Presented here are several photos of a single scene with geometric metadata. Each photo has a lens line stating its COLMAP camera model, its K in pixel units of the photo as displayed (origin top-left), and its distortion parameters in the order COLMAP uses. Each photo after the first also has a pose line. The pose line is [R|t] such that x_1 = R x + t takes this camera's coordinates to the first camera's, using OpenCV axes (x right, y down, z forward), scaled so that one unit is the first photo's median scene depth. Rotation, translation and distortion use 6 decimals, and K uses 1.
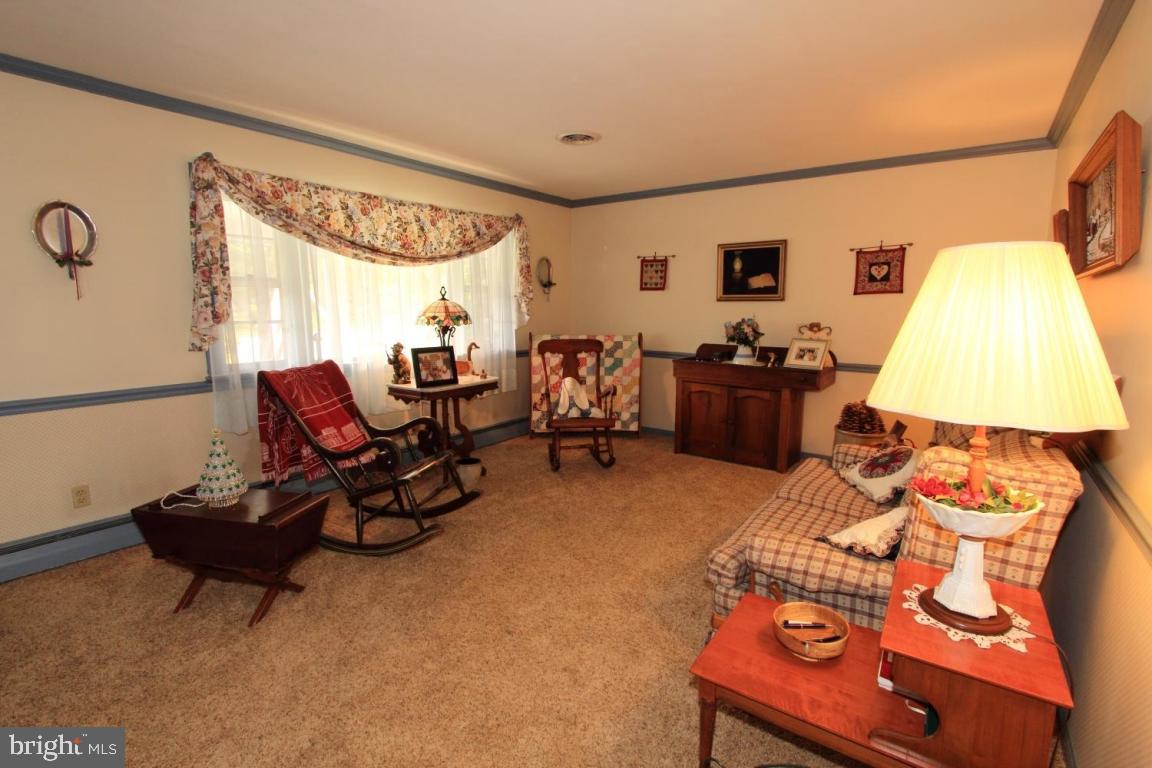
lens RADIAL K [[539.9, 0, 574.6], [0, 539.9, 378.8], [0, 0, 1]] dist [0.003397, 0.000077]
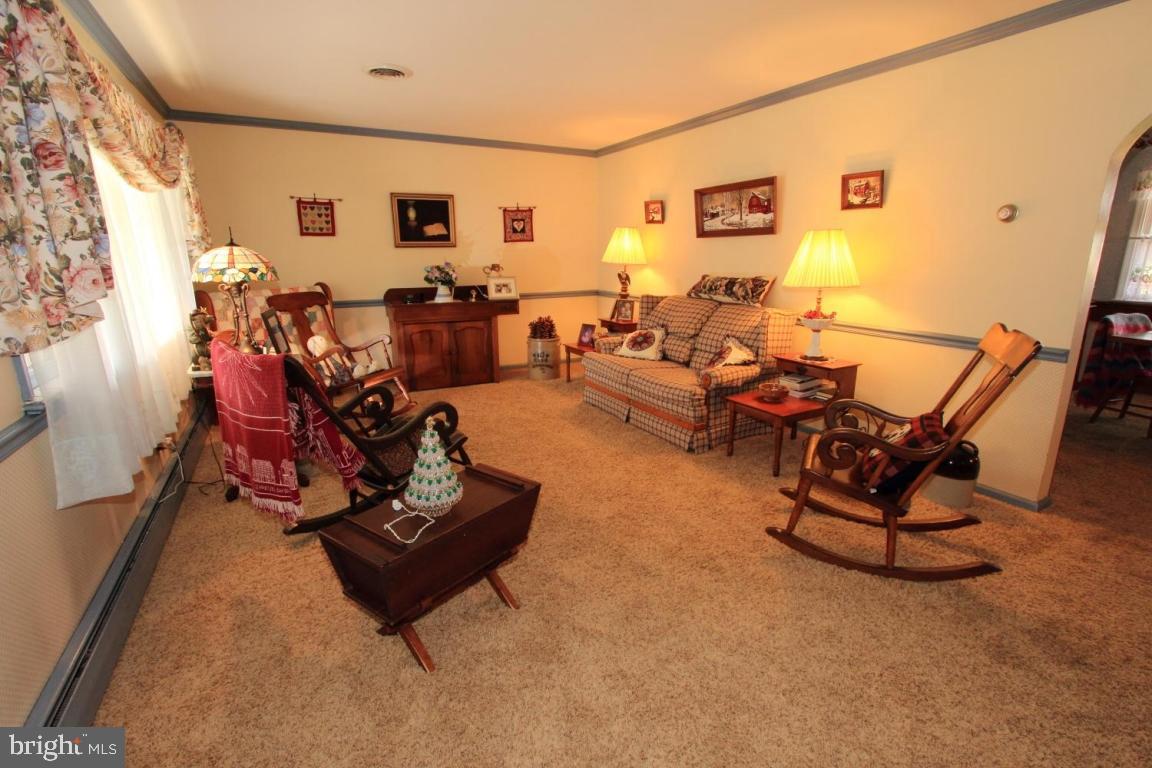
lens RADIAL K [[539.9, 0, 573.8], [0, 539.9, 385.9], [0, 0, 1]] dist [0.003397, 0.000077]
pose [[0.430634, -0.224976, 0.874037, -0.618305], [0.133793, 0.973646, 0.184696, -0.029339], [-0.892555, 0.037404, 0.449385, 0.230191]]
